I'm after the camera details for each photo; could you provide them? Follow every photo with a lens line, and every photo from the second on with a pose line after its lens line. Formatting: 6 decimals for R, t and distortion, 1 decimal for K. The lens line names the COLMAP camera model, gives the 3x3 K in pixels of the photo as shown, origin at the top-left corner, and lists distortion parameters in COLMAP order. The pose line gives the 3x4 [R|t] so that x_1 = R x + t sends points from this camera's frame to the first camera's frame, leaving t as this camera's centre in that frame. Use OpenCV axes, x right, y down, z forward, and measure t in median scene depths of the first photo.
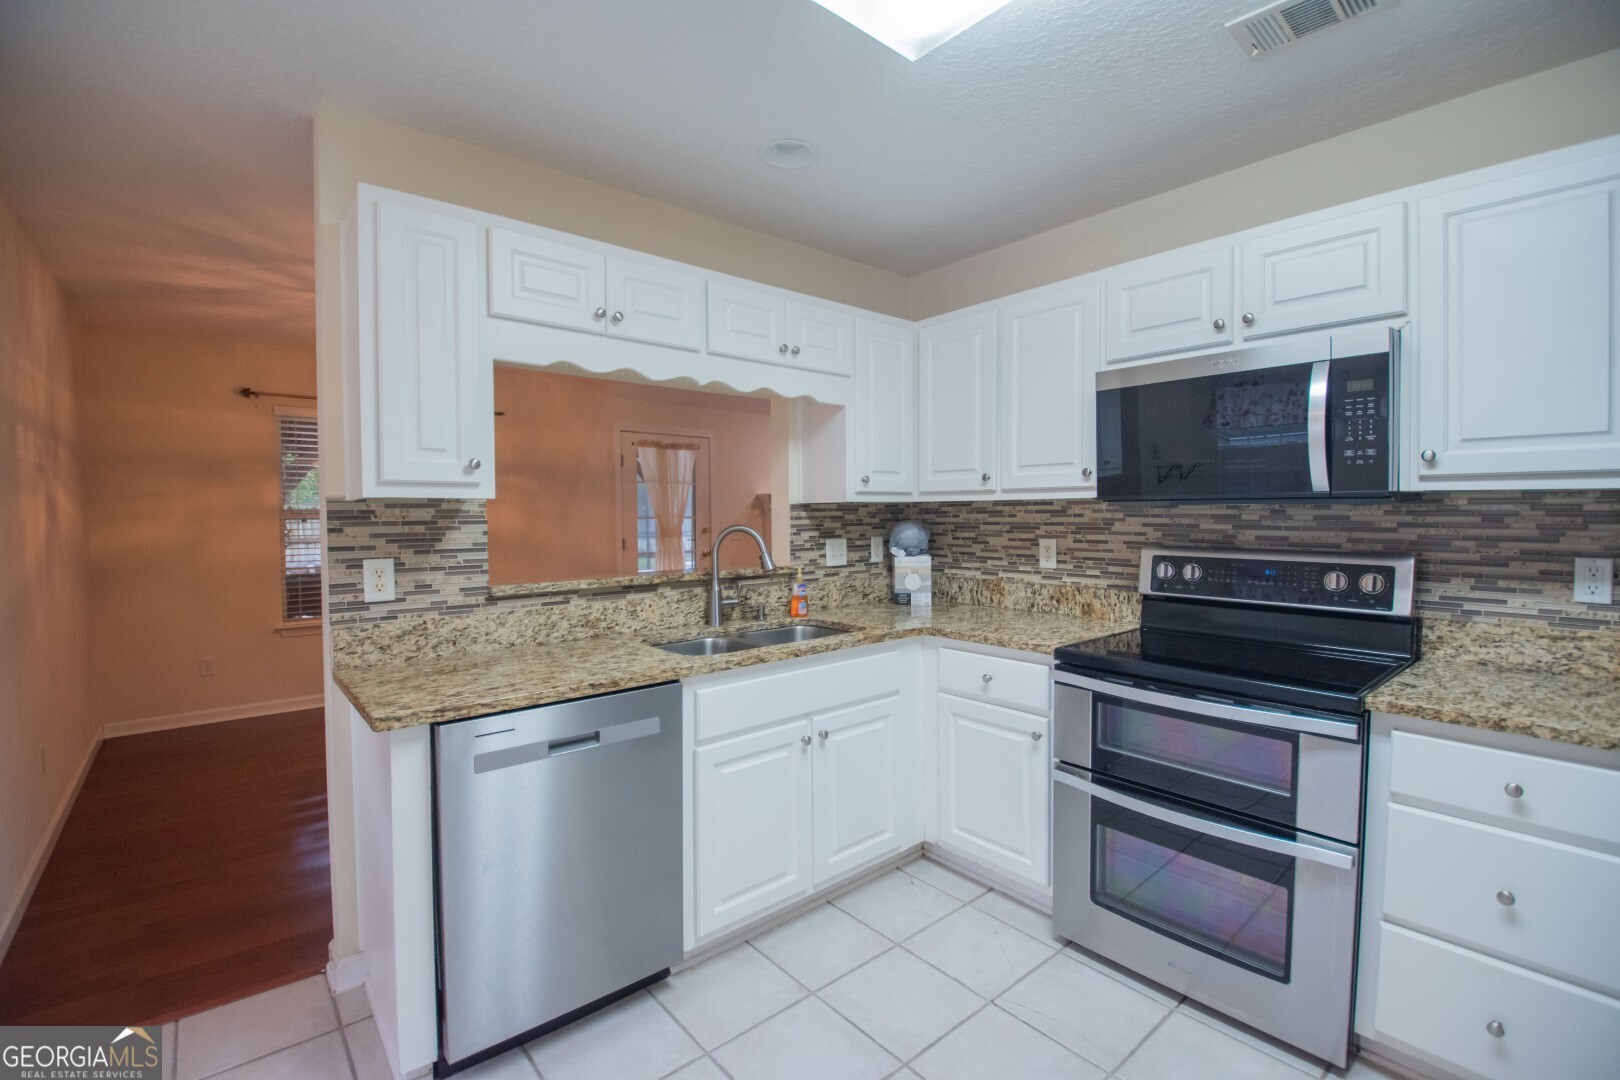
lens RADIAL K [[712.1, 0, 819.8], [0, 712.1, 528.2], [0, 0, 1]] dist [0.038403, -0.036458]
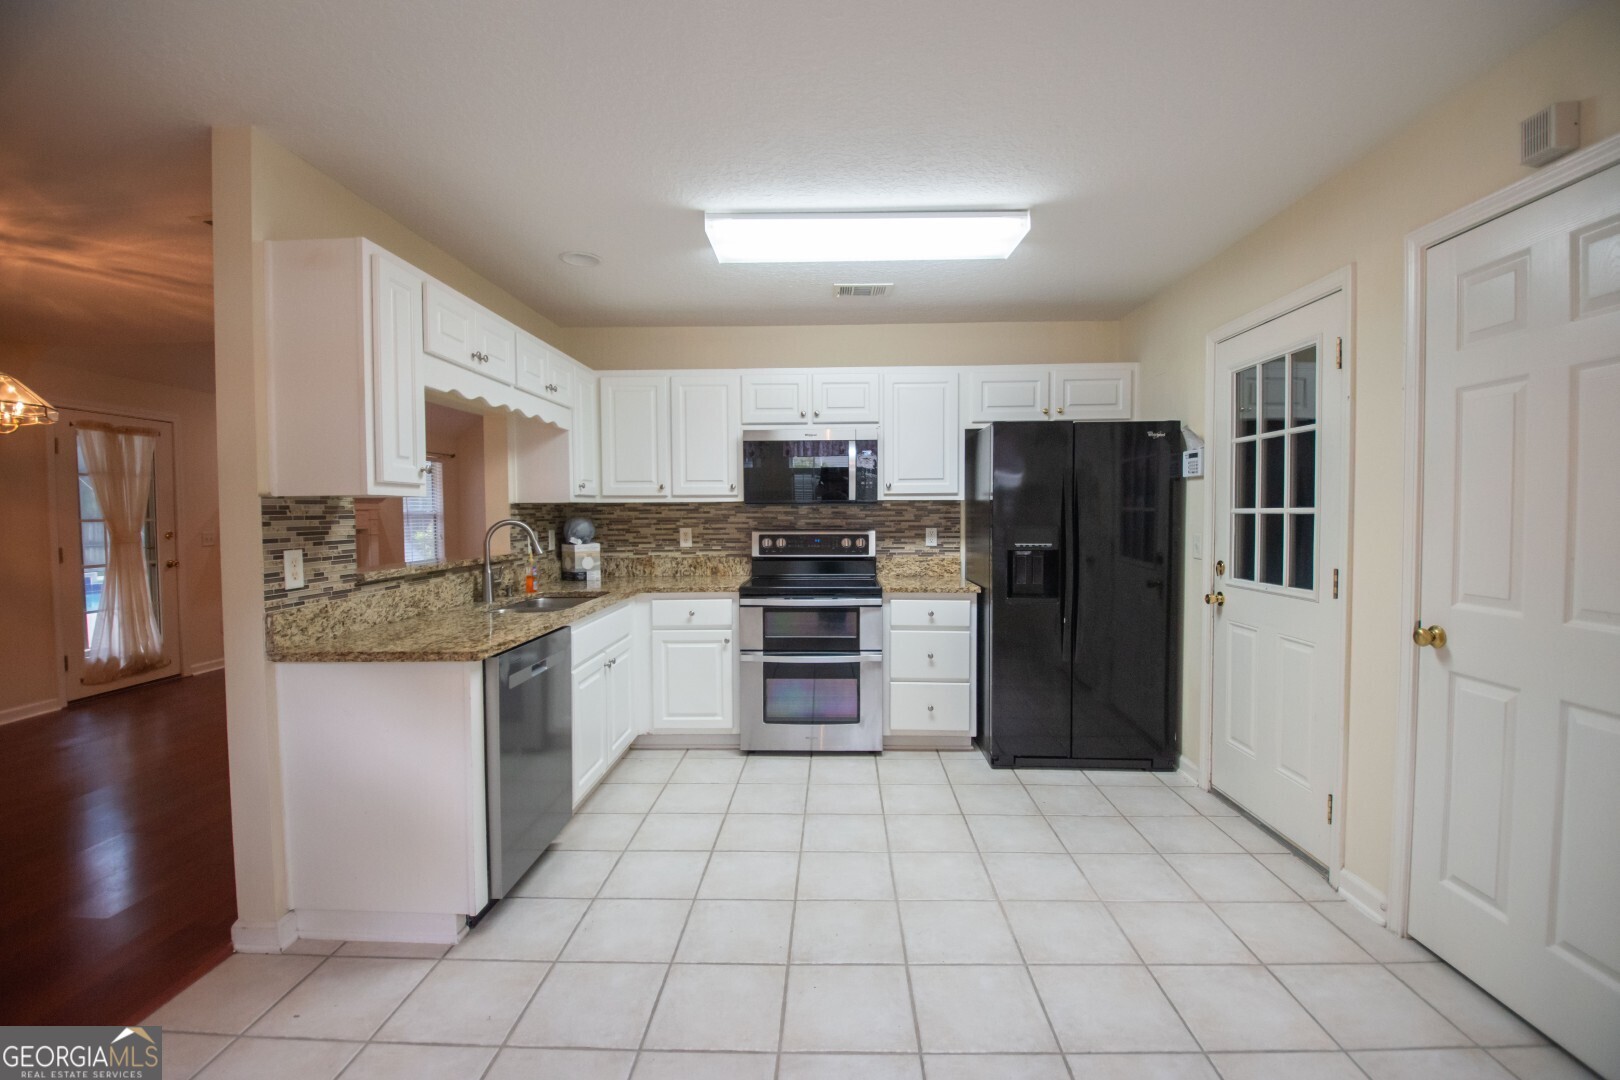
lens RADIAL K [[712.1, 0, 819.8], [0, 712.1, 528.2], [0, 0, 1]] dist [0.038403, -0.036458]
pose [[0.671076, -0.017303, 0.741186, -0.817209], [0.020598, 0.999777, 0.004691, 0.019080], [-0.741102, 0.012119, 0.671283, -0.311048]]
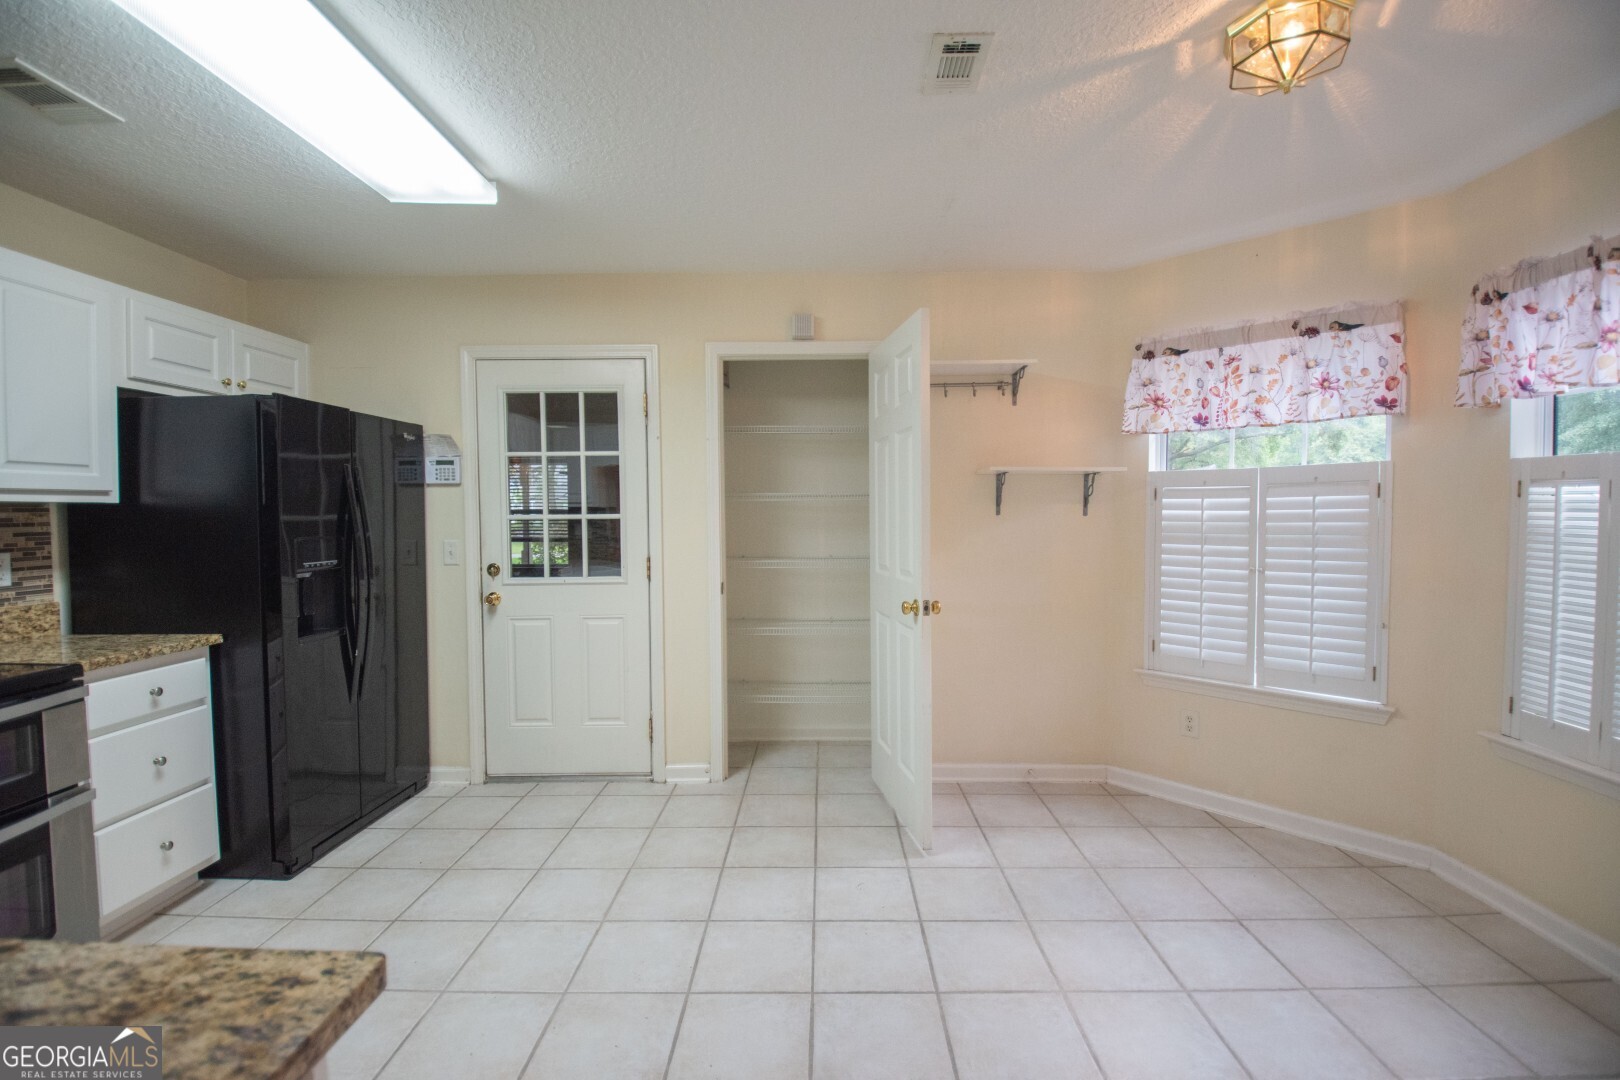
lens RADIAL K [[725.3, 0, 810.0], [0, 725.3, 540.0], [0, 0, 1]] dist [0.002681, -0.015201]
pose [[-0.746252, -0.021349, 0.665321, -0.760468], [0.024771, 0.997903, 0.059805, -0.020261], [-0.665202, 0.061111, -0.744158, 0.779608]]
